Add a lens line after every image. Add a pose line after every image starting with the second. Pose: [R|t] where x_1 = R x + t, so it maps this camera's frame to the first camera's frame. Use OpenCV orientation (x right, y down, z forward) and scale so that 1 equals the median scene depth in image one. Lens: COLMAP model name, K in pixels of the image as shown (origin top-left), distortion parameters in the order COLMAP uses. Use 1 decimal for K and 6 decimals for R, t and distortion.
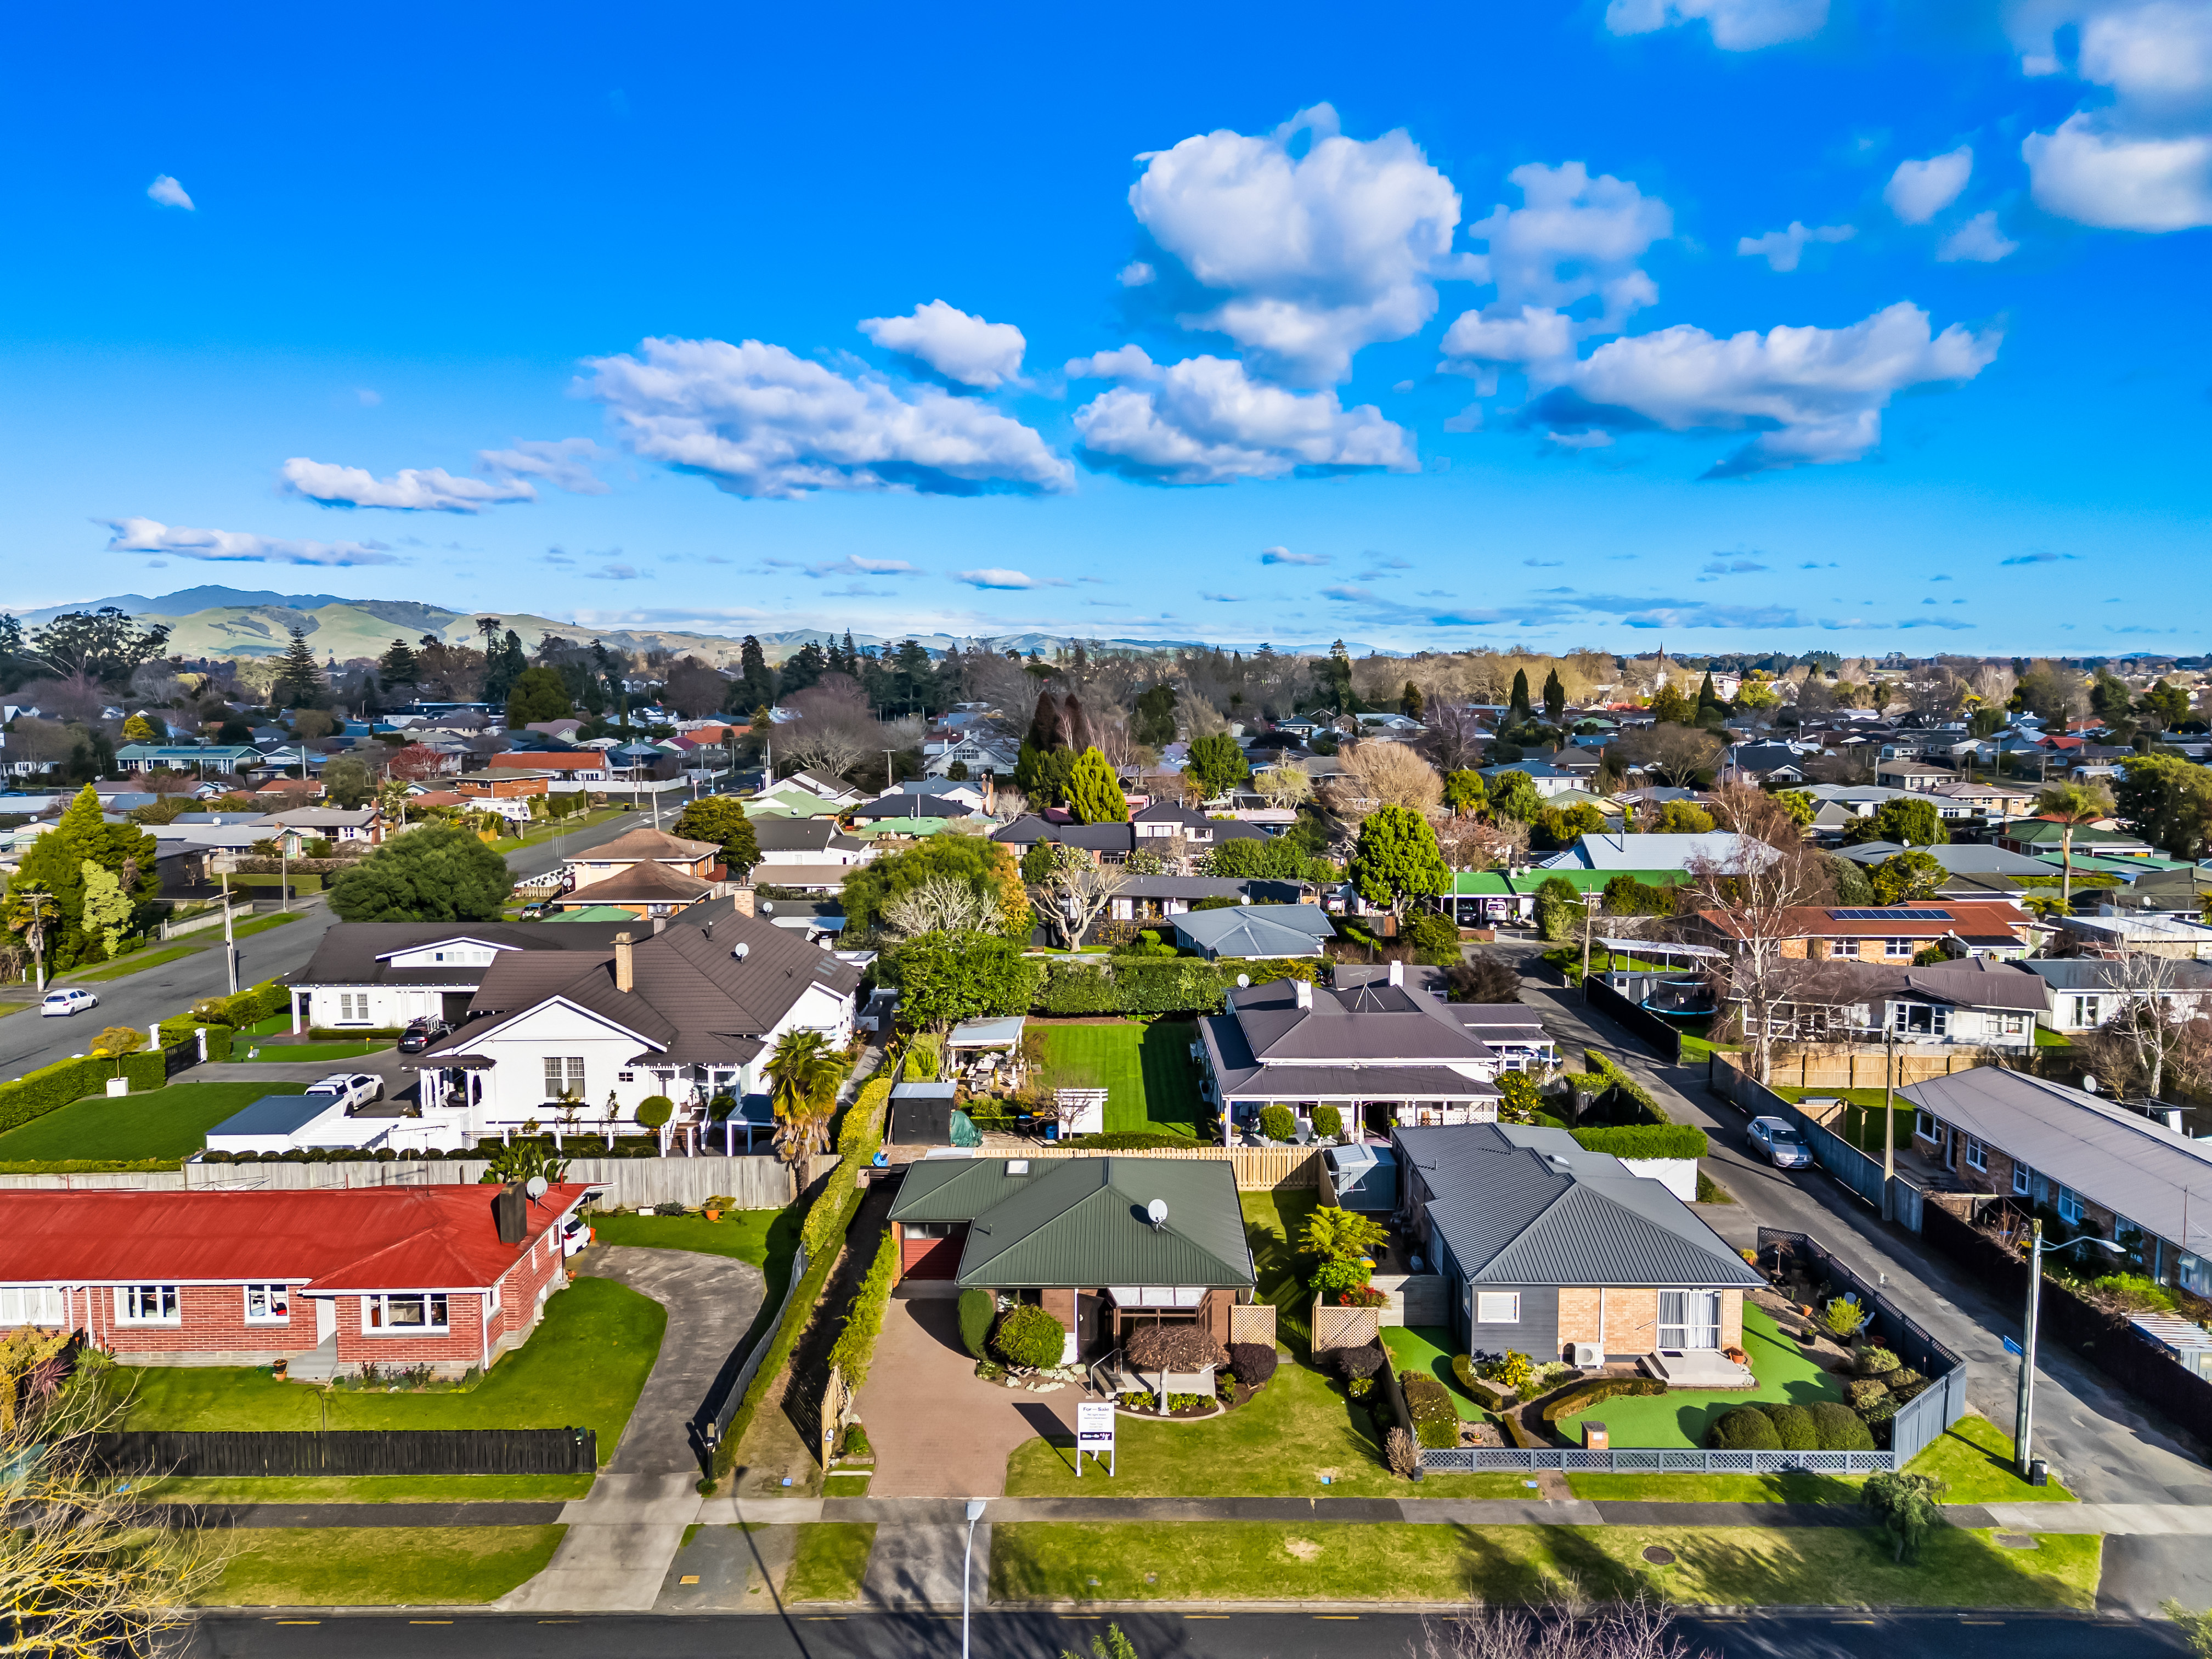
lens RADIAL K [[1606.4, 0, 1095.9], [0, 1606.4, 829.6], [0, 0, 1]] dist [0.114741, -0.137144]
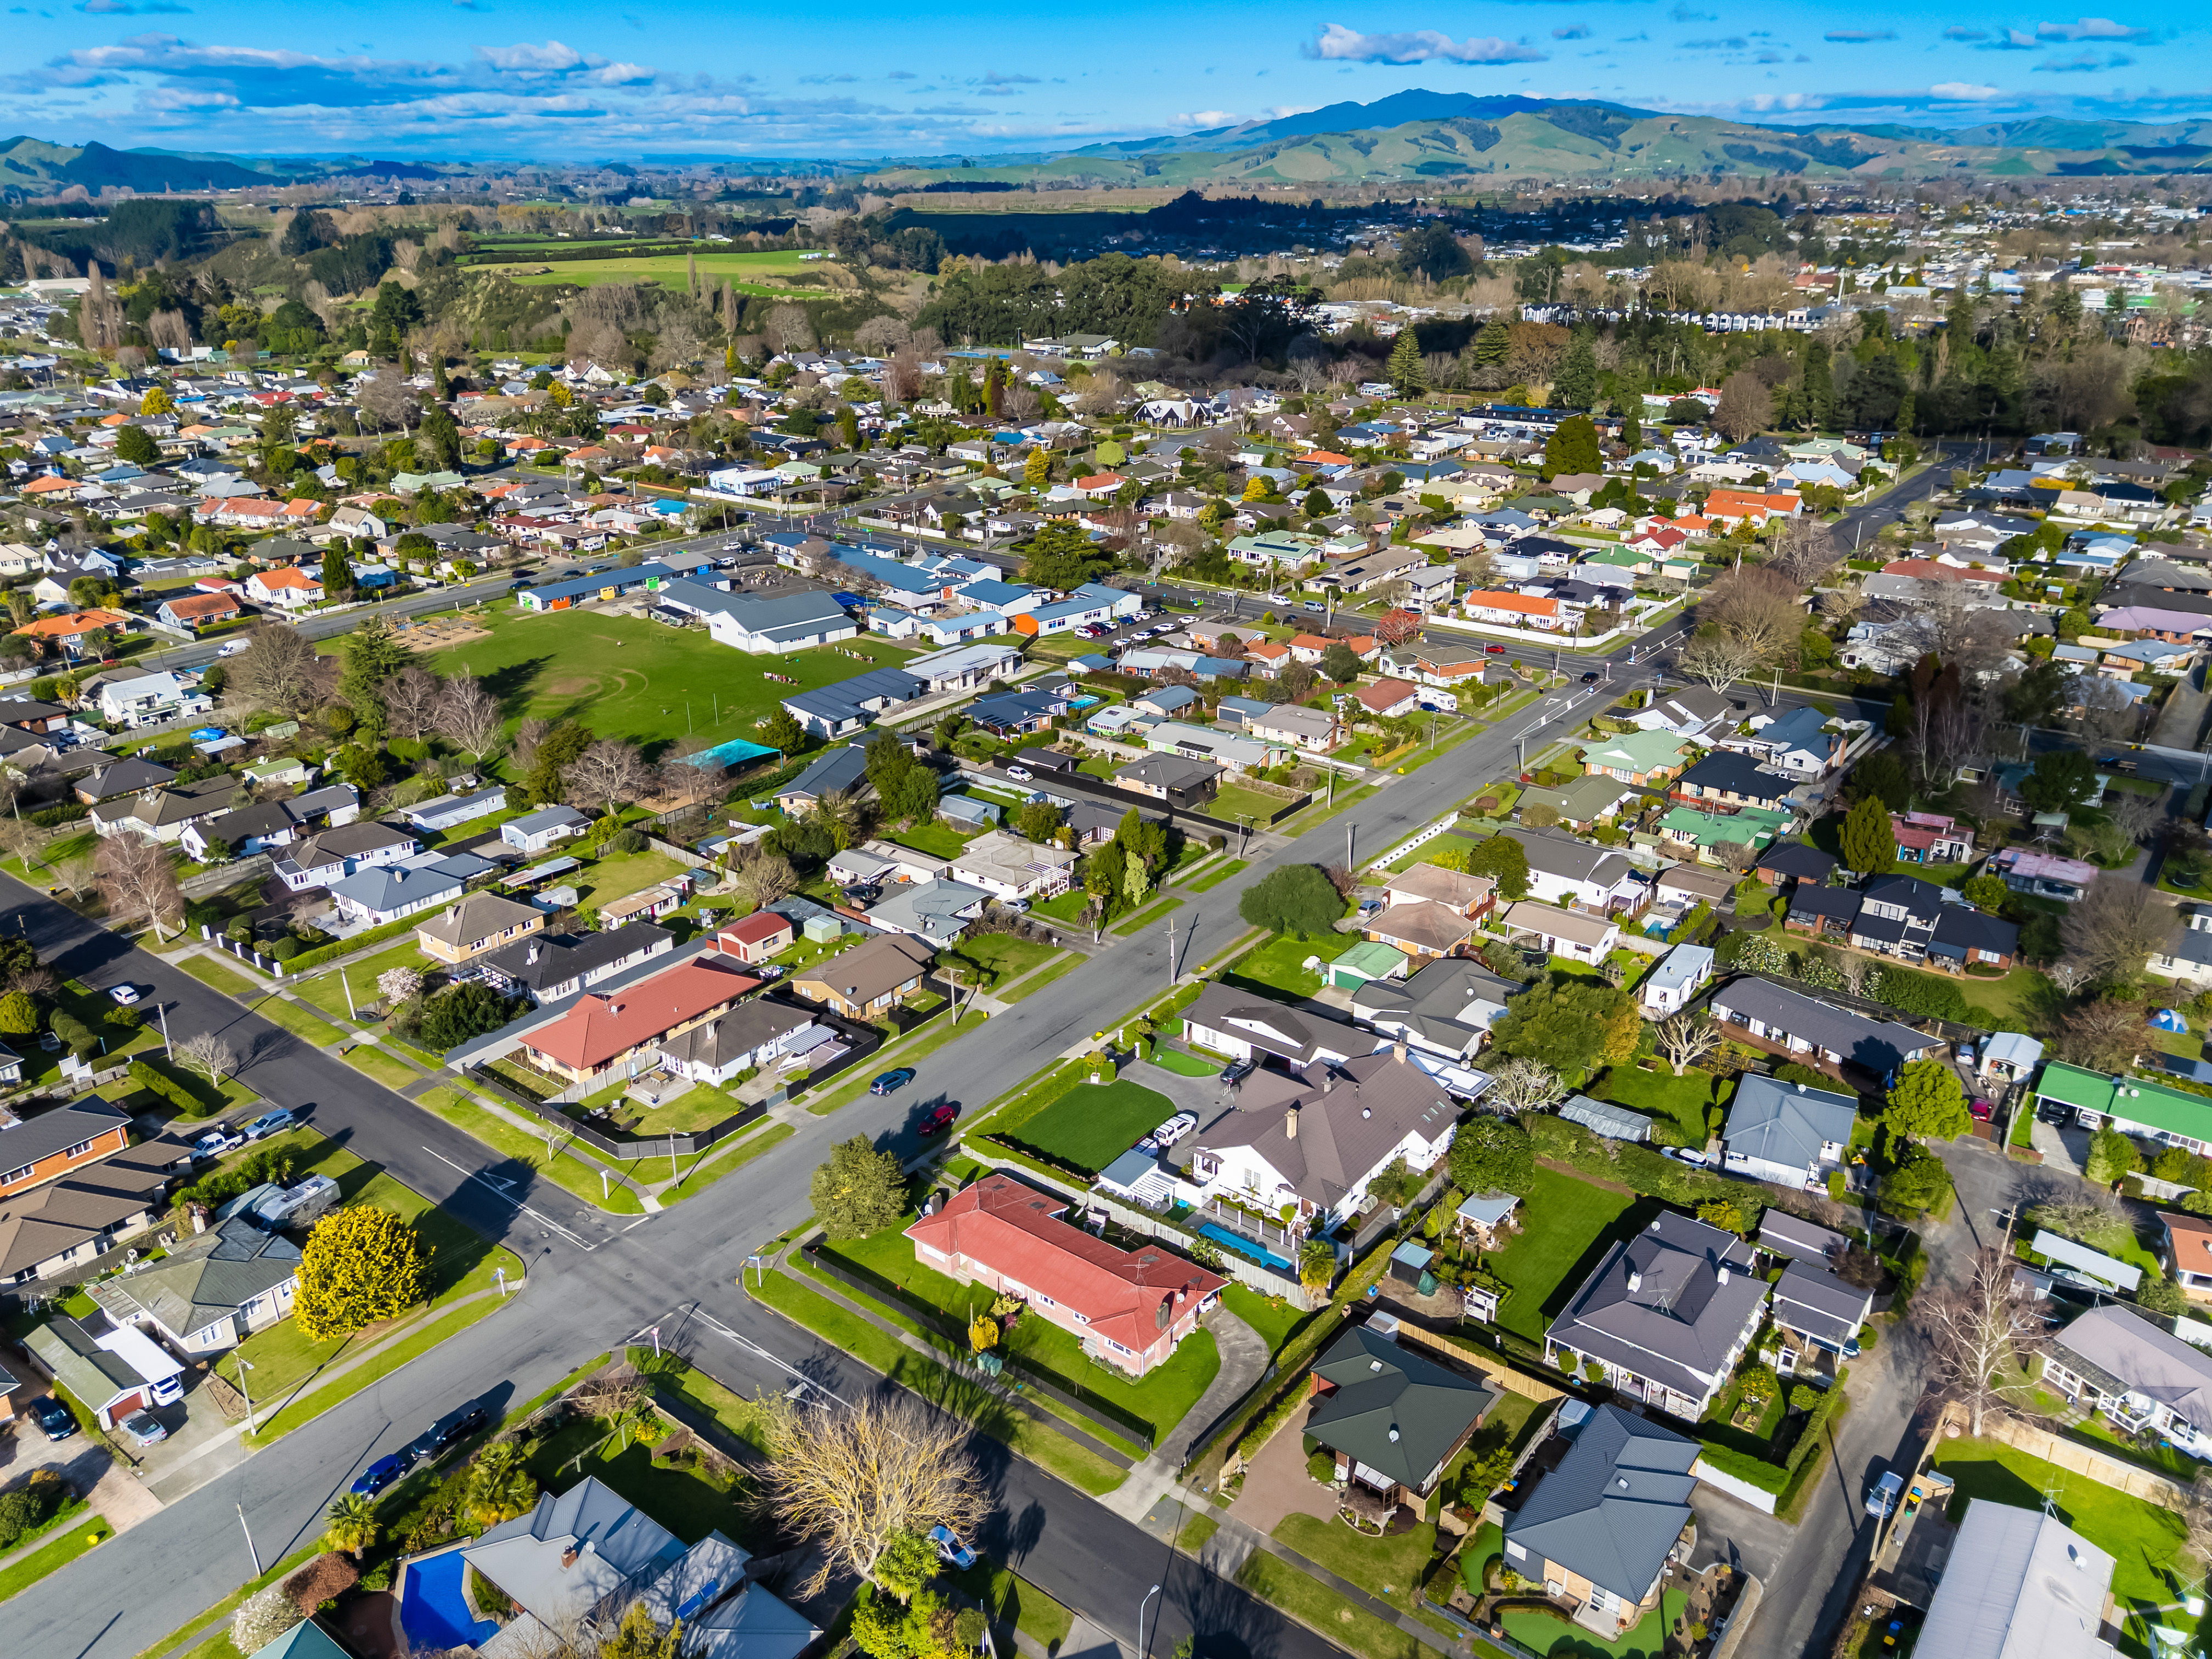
lens RADIAL K [[1583.9, 0, 1106.0], [0, 1583.9, 829.5], [0, 0, 1]] dist [0.059921, -0.002883]
pose [[0.790481, 0.218866, -0.572046, 0.574144], [-0.055377, 0.955688, 0.289125, -0.839909], [0.609978, -0.196870, 0.767574, -0.547767]]
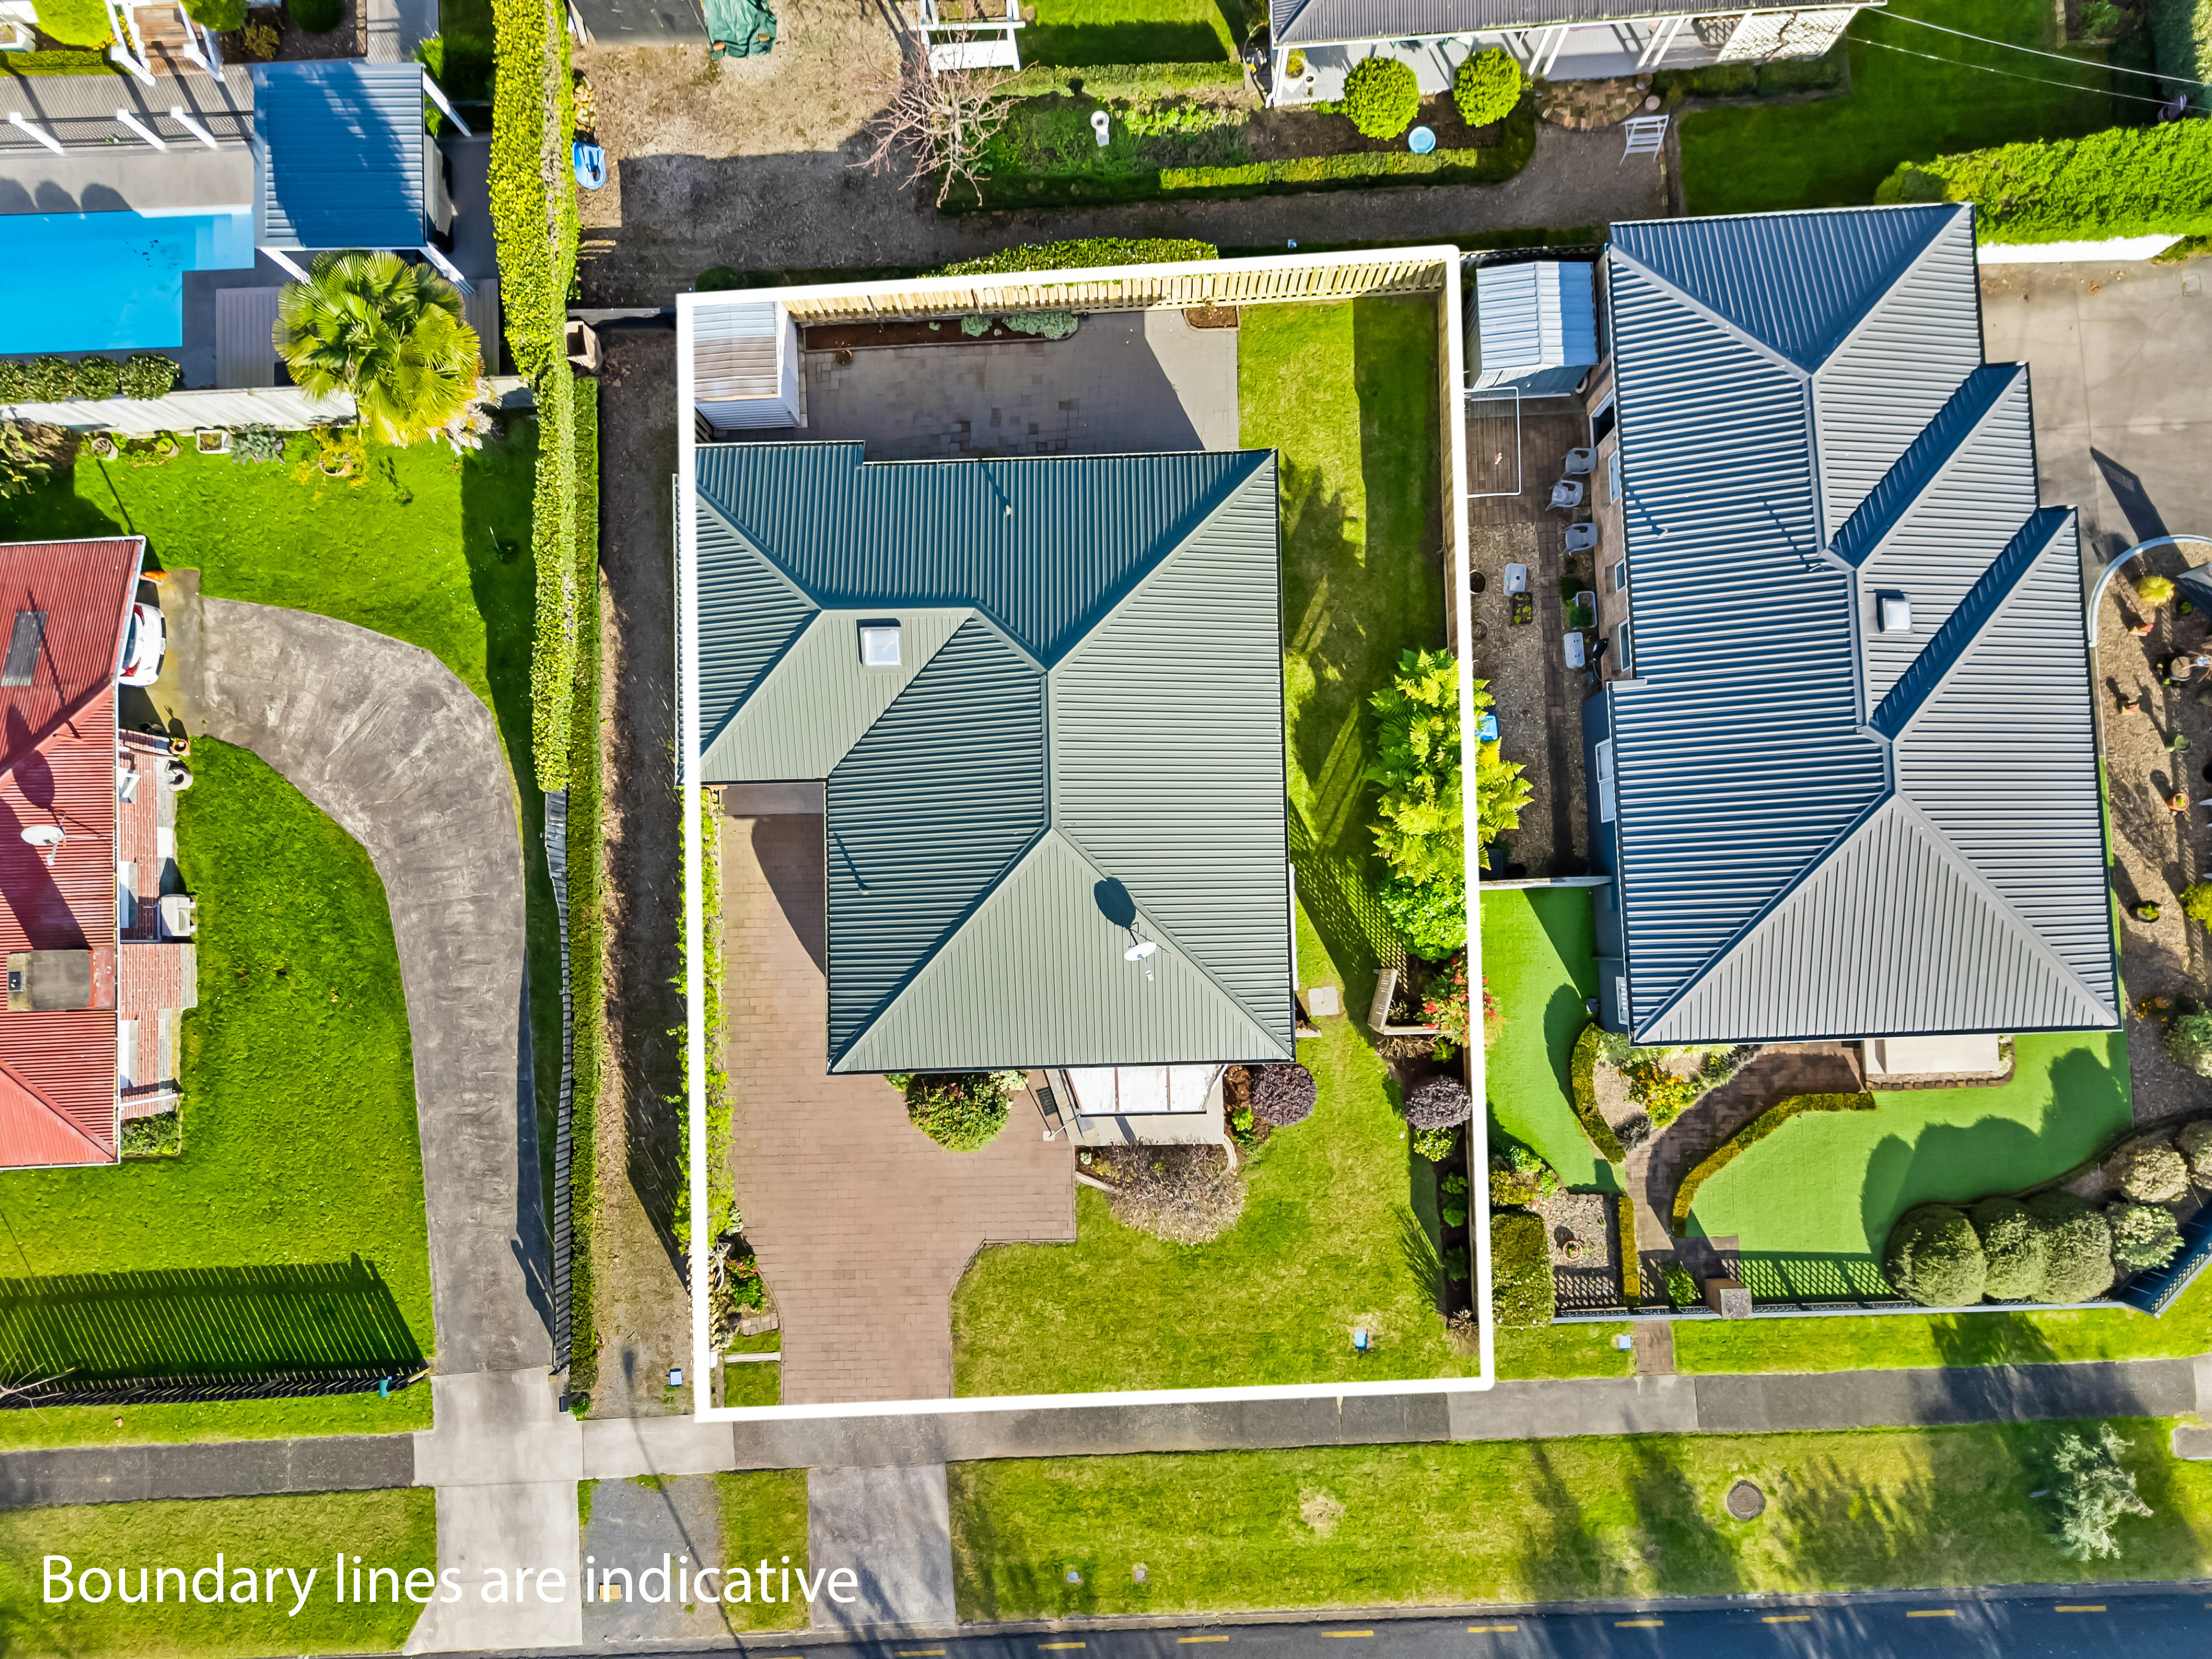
lens RADIAL K [[1596.9, 0, 1106.0], [0, 1596.9, 829.5], [0, 0, 1]] dist [0.115837, -0.143619]
pose [[0.998738, -0.049913, -0.005600, 0.018994], [0.014681, 0.183488, 0.982912, -0.244185], [-0.048032, -0.981754, 0.183990, 0.665742]]
